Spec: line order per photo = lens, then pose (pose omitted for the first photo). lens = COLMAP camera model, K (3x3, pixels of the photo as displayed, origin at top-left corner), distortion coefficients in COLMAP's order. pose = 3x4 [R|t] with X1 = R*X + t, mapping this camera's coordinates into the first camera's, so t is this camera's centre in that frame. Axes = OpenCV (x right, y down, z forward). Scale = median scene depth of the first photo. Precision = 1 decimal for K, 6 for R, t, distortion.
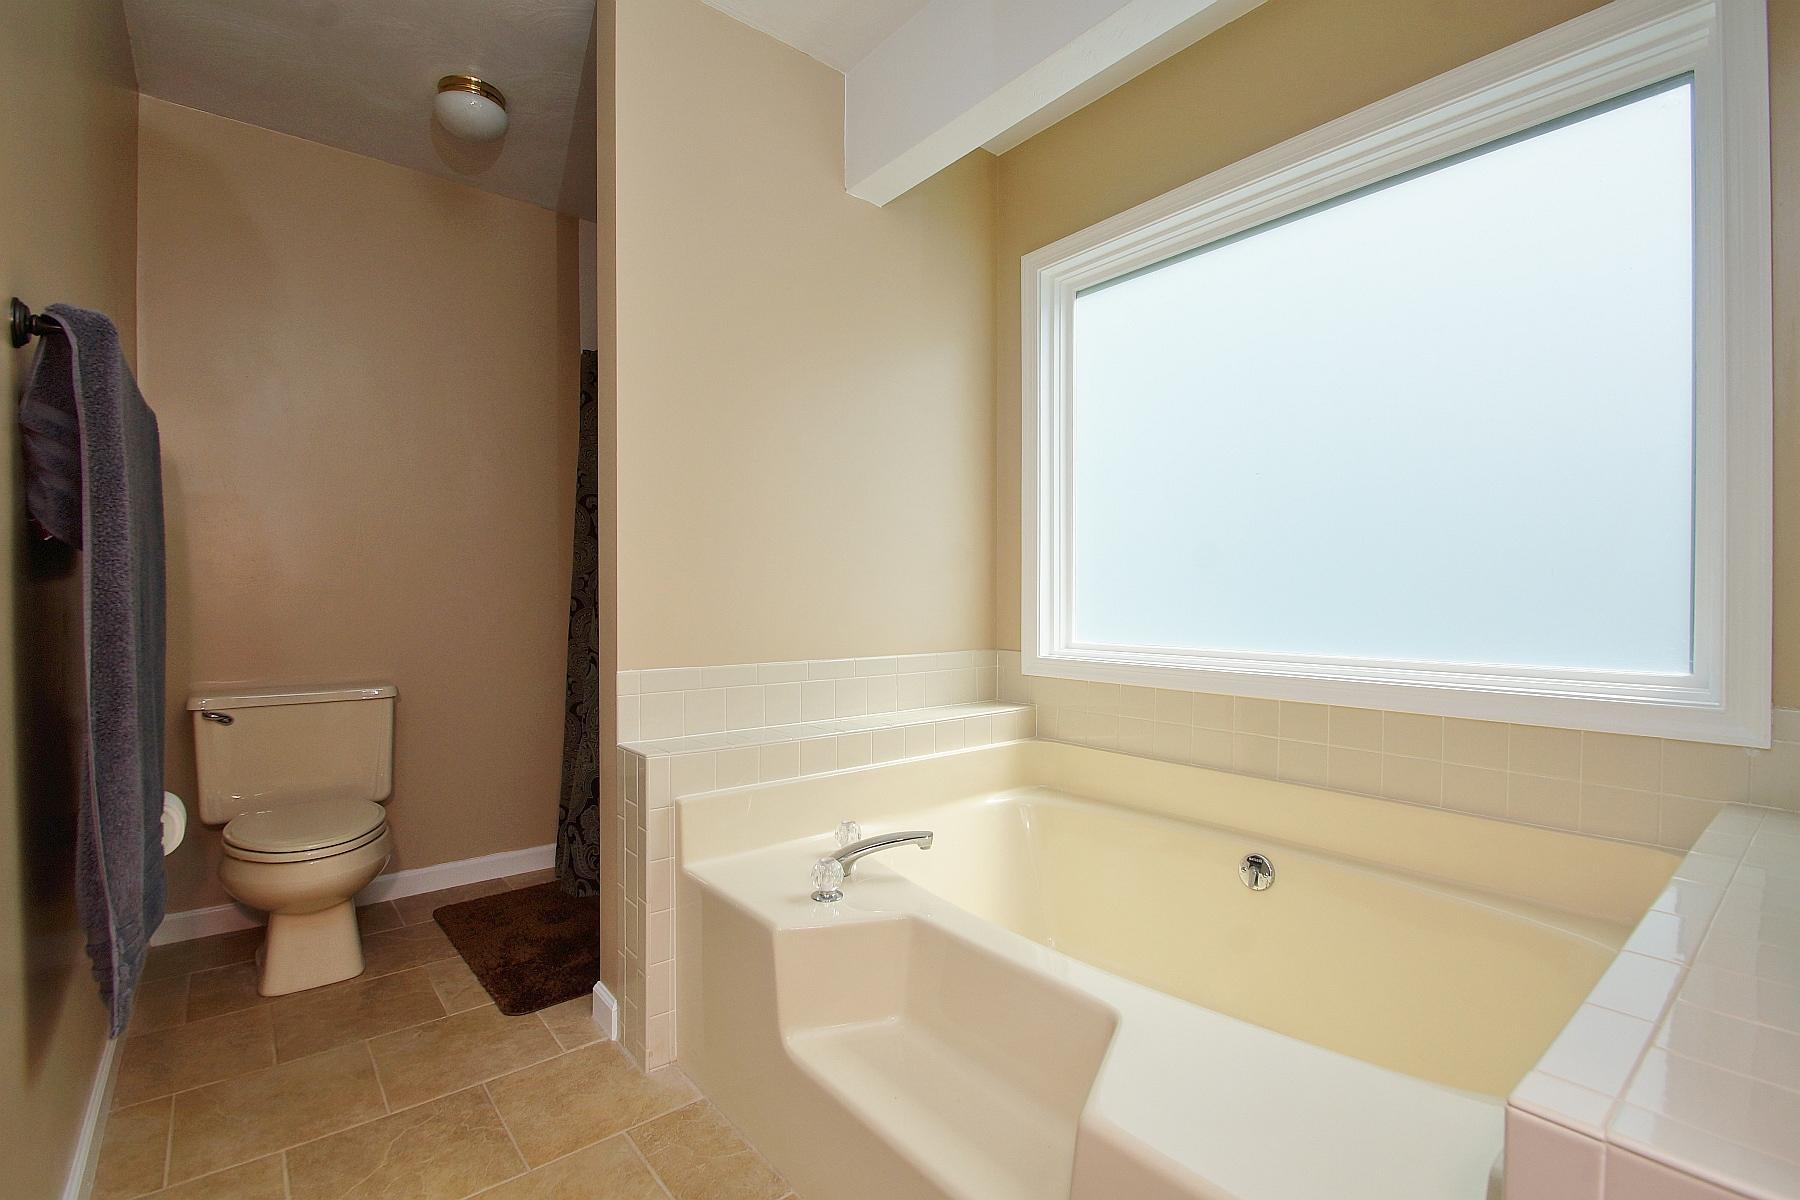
lens RADIAL K [[804.0, 0, 895.2], [0, 804.0, 605.6], [0, 0, 1]] dist [0.000632, 0.000035]
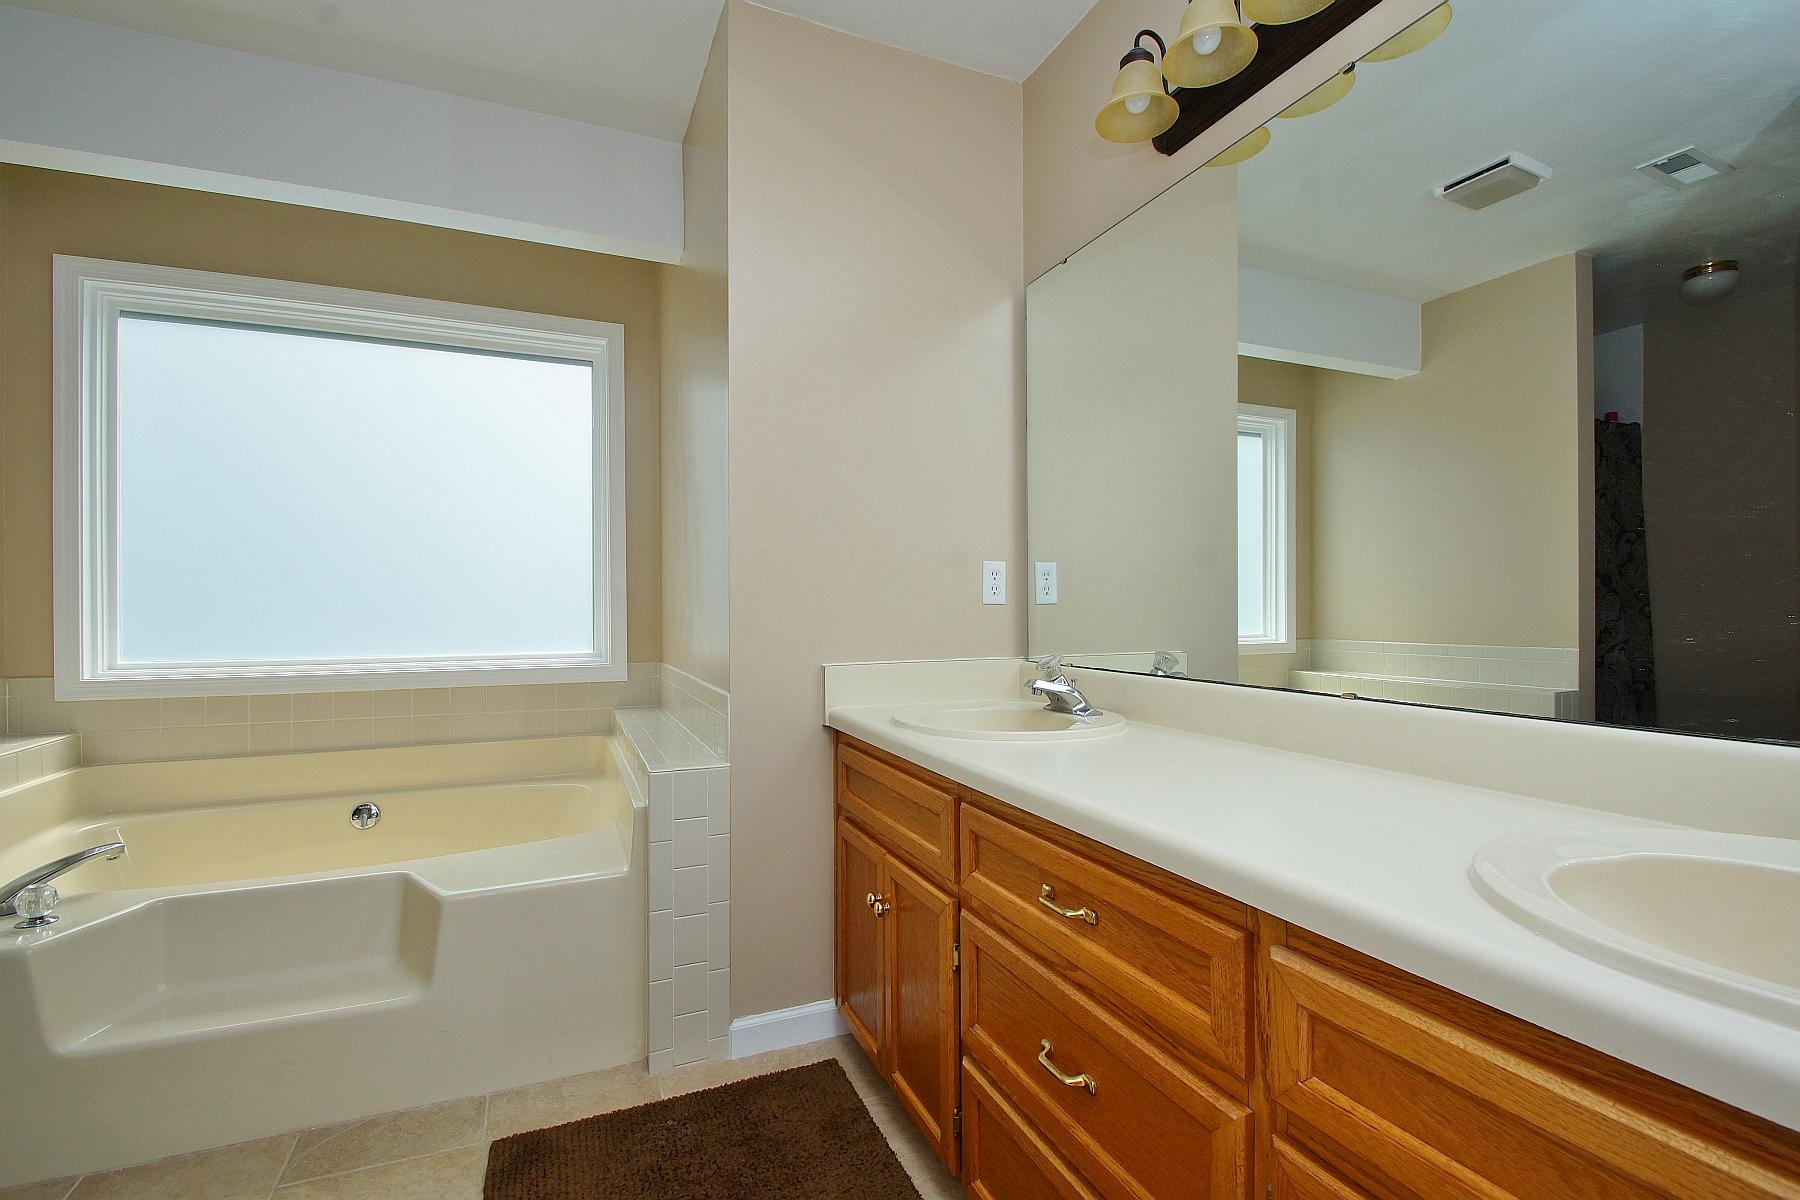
lens RADIAL K [[804.0, 0, 895.2], [0, 804.0, 605.6], [0, 0, 1]] dist [0.000632, 0.000035]
pose [[0.283310, -0.003451, 0.959022, -0.467510], [0.012480, 0.999922, -0.000089, -0.013692], [-0.958947, 0.011994, 0.283331, -0.199772]]
